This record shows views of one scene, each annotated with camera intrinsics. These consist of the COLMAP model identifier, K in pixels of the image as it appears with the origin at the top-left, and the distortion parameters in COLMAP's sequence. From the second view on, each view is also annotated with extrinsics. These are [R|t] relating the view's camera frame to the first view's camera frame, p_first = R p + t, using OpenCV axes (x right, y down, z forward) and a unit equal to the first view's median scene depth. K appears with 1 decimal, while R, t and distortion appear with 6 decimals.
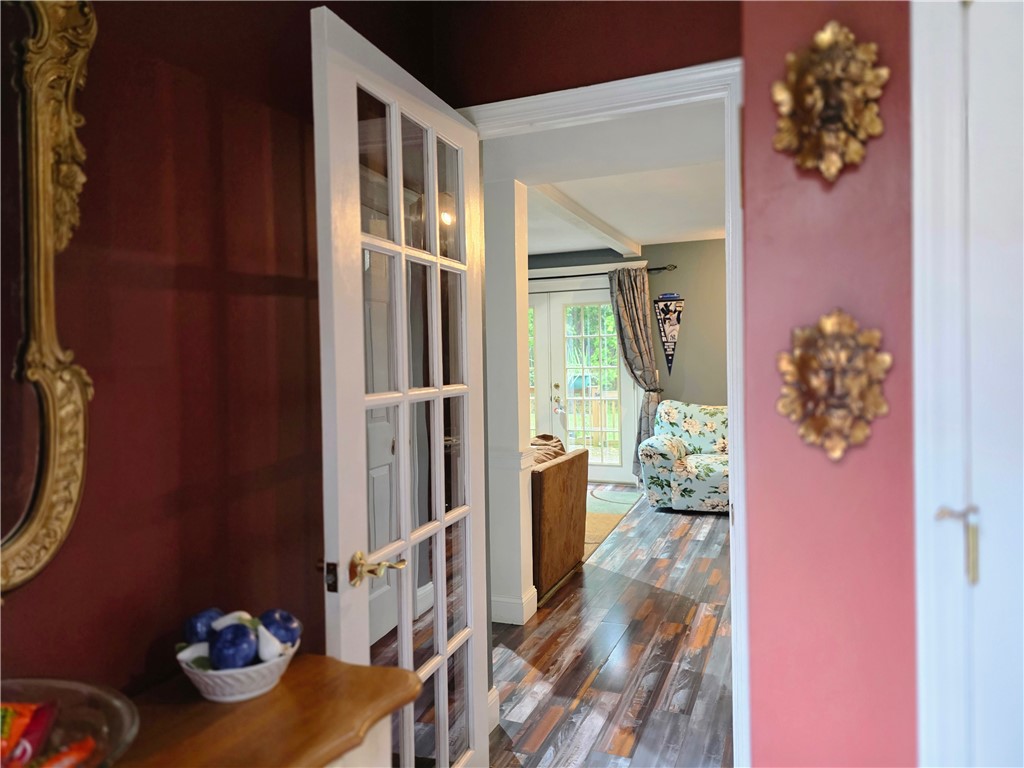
lens RADIAL K [[688.8, 0, 512.5], [0, 688.8, 379.1], [0, 0, 1]] dist [-0.001881, -0.002212]
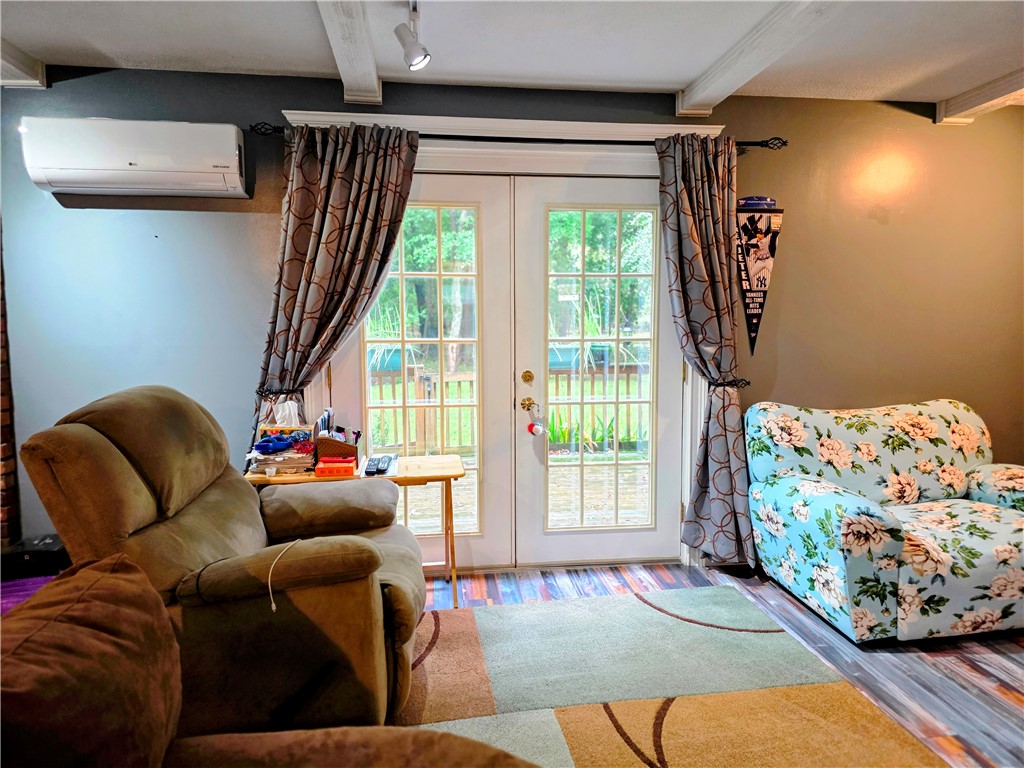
lens RADIAL K [[688.8, 0, 512.3], [0, 688.8, 389.7], [0, 0, 1]] dist [-0.001881, -0.002212]
pose [[0.867944, -0.034756, 0.495444, -0.197292], [0.003072, 0.997905, 0.064623, -0.013136], [-0.496652, -0.054568, 0.866233, 0.635391]]
